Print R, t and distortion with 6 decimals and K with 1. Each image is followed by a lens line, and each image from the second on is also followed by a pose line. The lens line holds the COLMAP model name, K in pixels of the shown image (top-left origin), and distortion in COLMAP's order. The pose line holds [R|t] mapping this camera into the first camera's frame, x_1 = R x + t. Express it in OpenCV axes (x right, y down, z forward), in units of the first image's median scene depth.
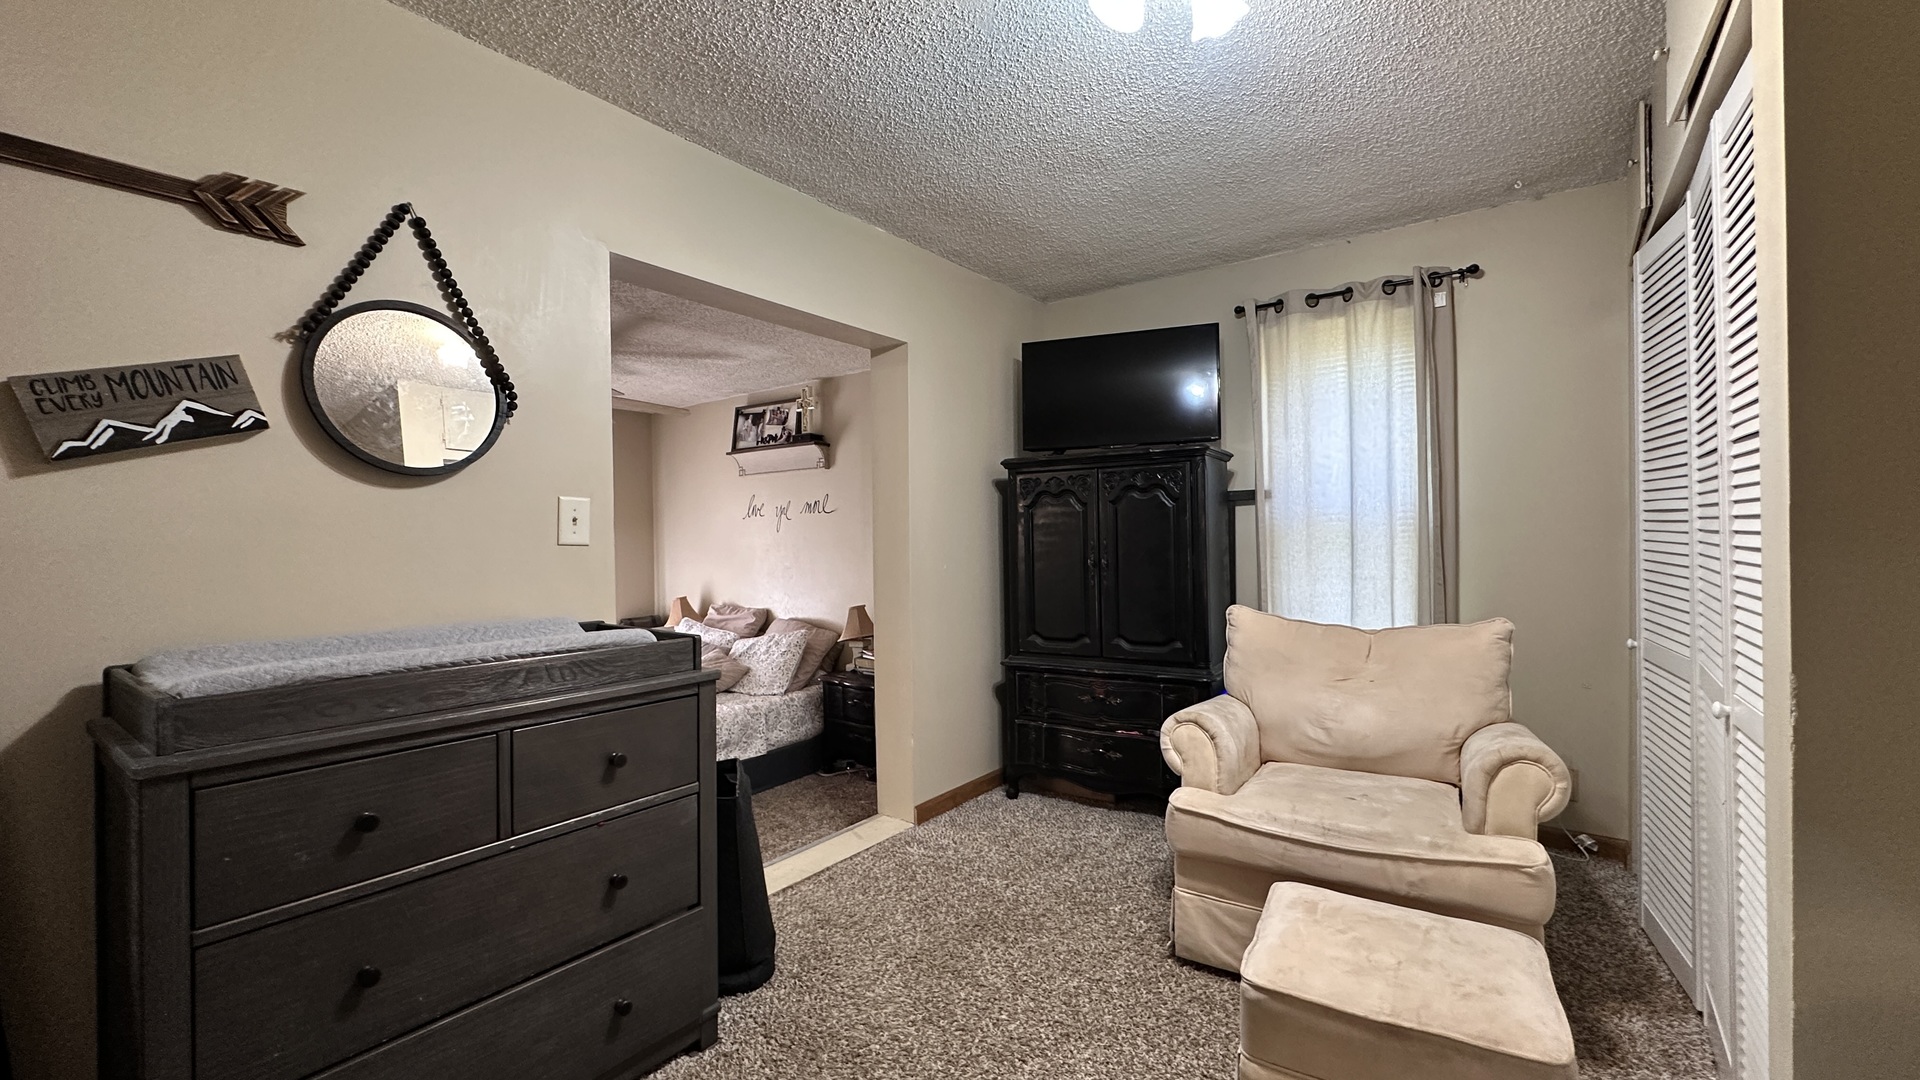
lens RADIAL K [[769.0, 0, 969.1], [0, 769.0, 540.2], [0, 0, 1]] dist [-0.001347, -0.000063]
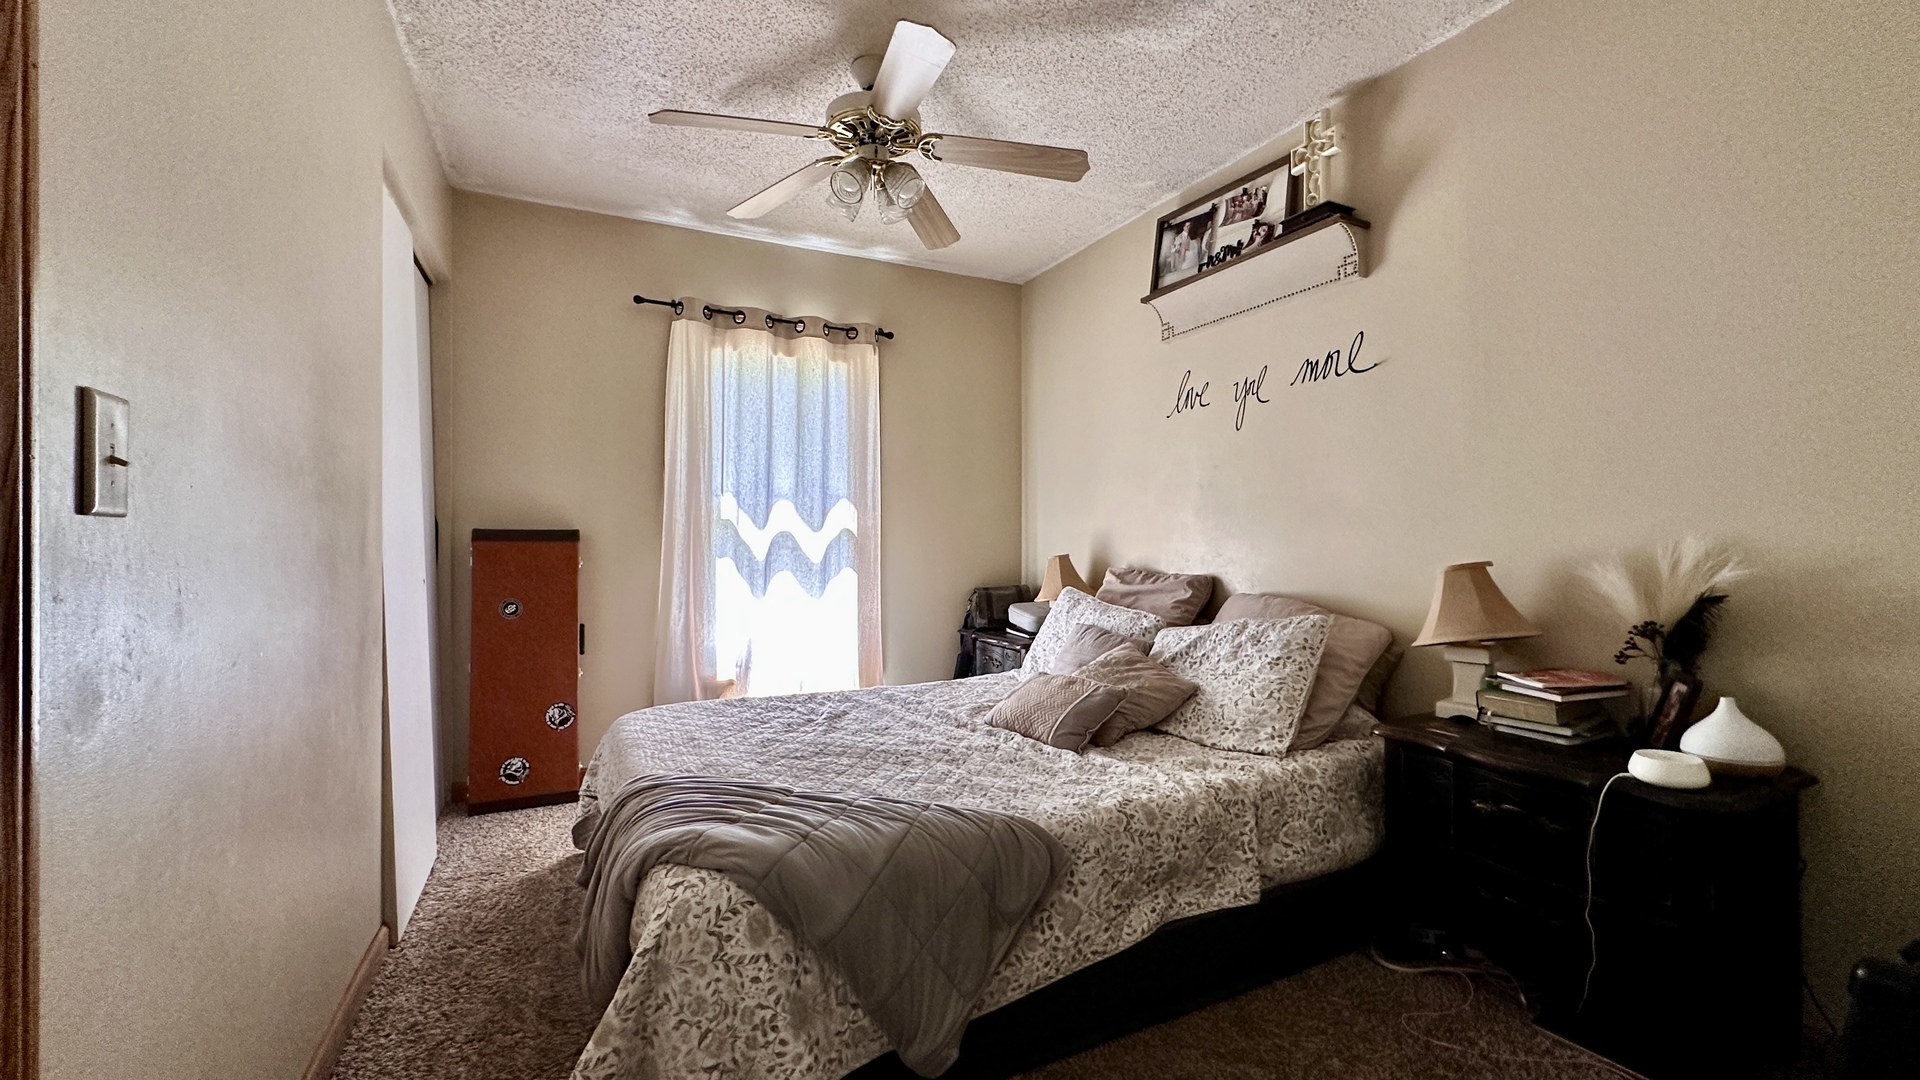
lens RADIAL K [[769.0, 0, 961.8], [0, 769.0, 539.4], [0, 0, 1]] dist [-0.001347, -0.000063]
pose [[0.890237, 0.013141, -0.455308, -0.181127], [-0.013685, 0.999904, 0.002101, 0.067962], [0.455292, 0.004360, 0.890331, 0.455641]]
